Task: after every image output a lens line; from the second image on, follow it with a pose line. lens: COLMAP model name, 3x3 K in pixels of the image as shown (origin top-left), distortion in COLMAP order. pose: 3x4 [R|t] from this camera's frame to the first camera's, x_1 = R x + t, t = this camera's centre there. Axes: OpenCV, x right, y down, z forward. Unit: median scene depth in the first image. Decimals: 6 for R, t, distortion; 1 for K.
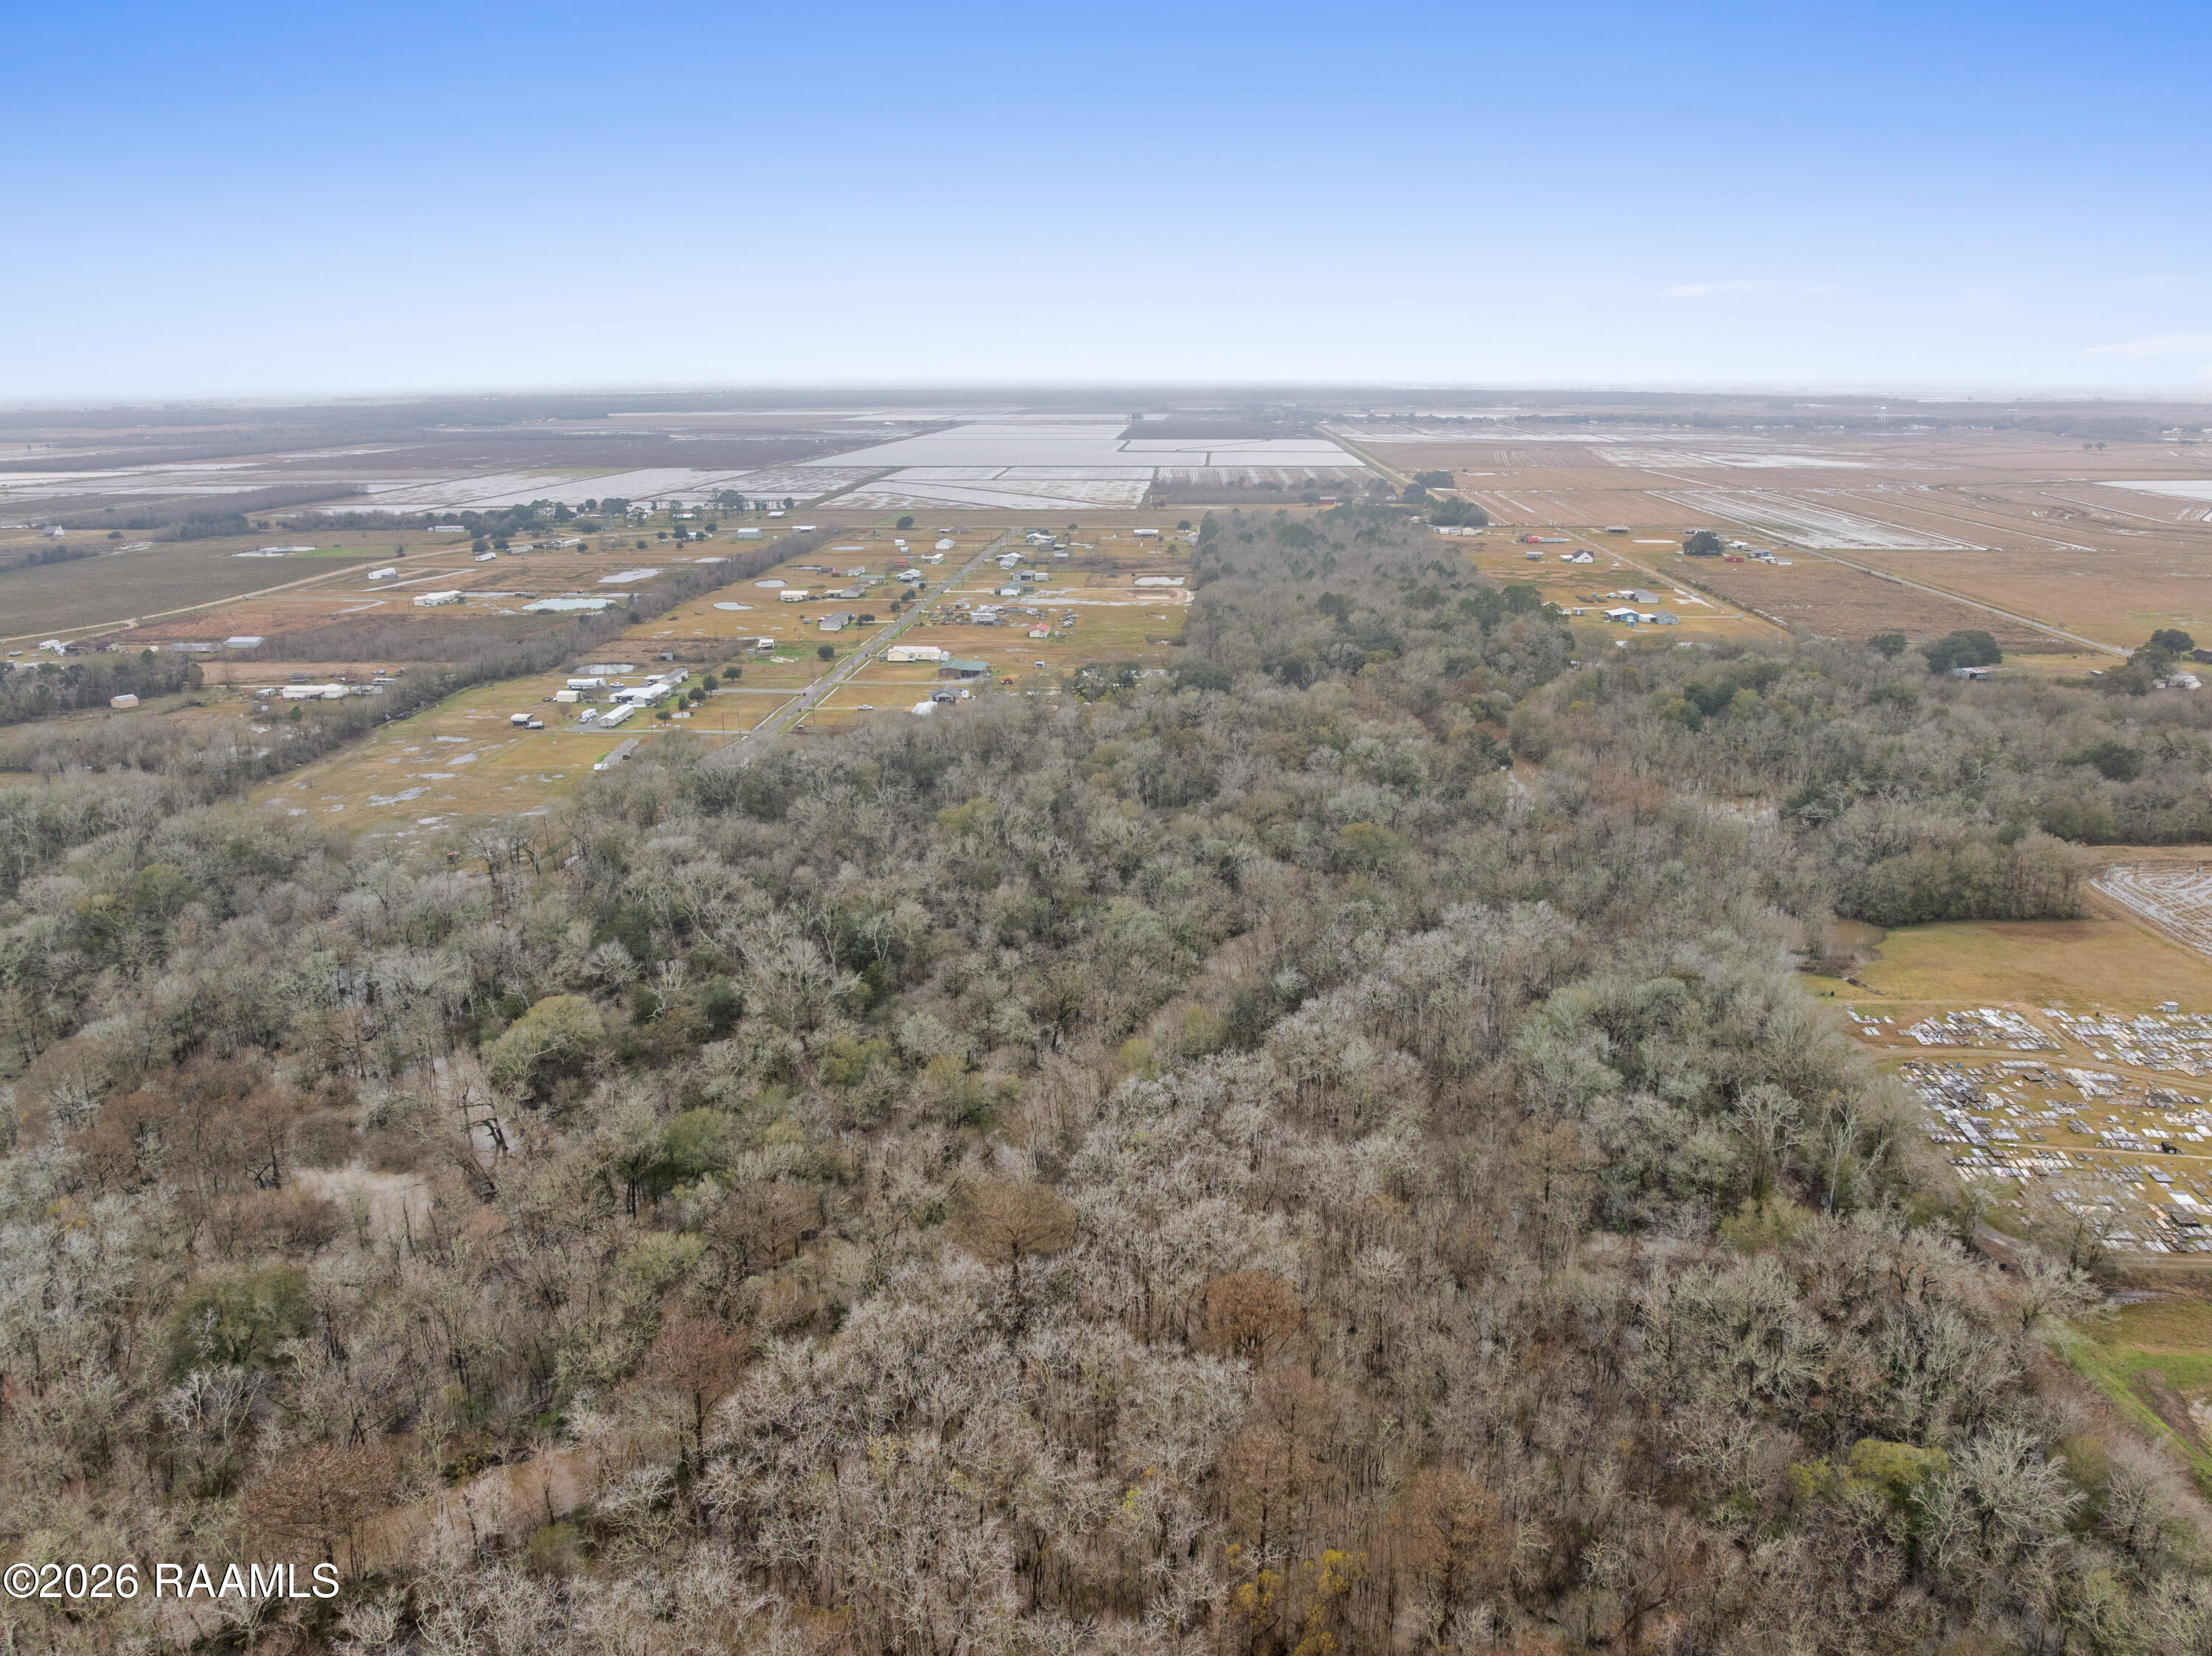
lens RADIAL K [[1622.5, 0, 1106.0], [0, 1622.5, 828.0], [0, 0, 1]] dist [-0.053010, -0.000181]
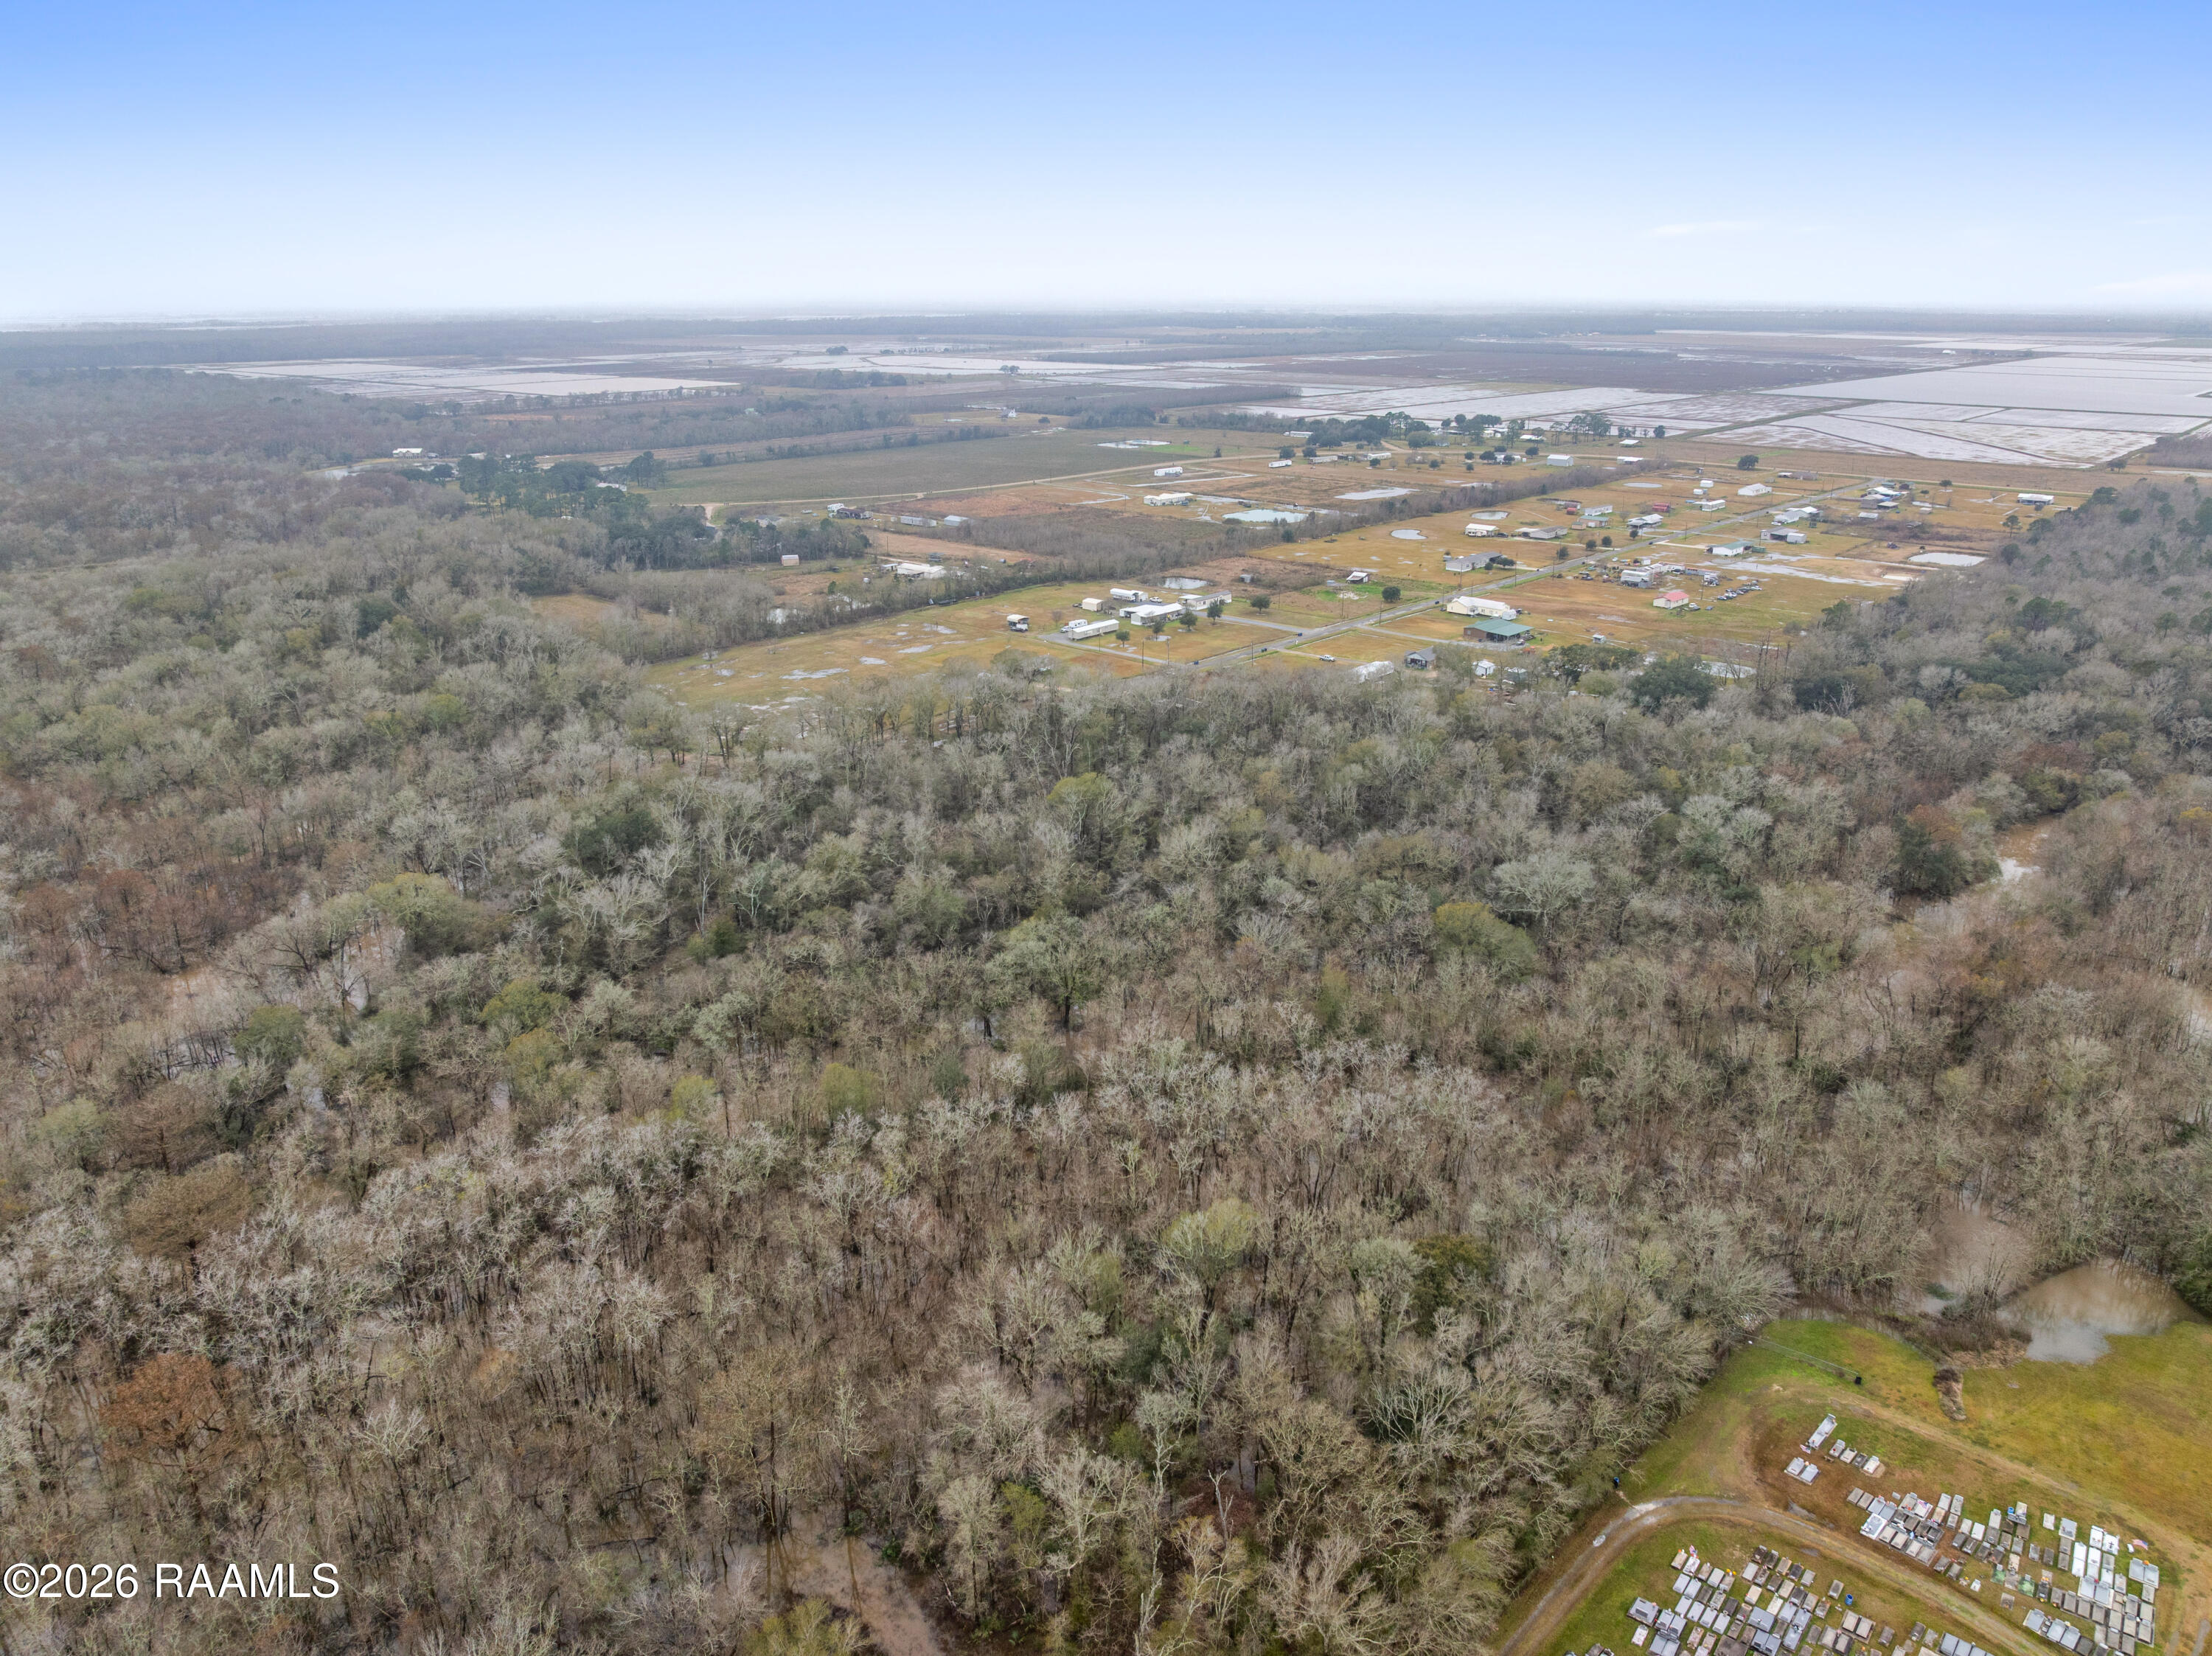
lens RADIAL K [[1512.0, 0, 1106.0], [0, 1512.0, 828.0], [0, 0, 1]] dist [-0.027773, 0.000222]
pose [[0.771124, 0.216591, -0.598713, 0.178304], [-0.174338, 0.976249, 0.128628, -0.040231], [0.612352, 0.005190, 0.790568, 0.132954]]
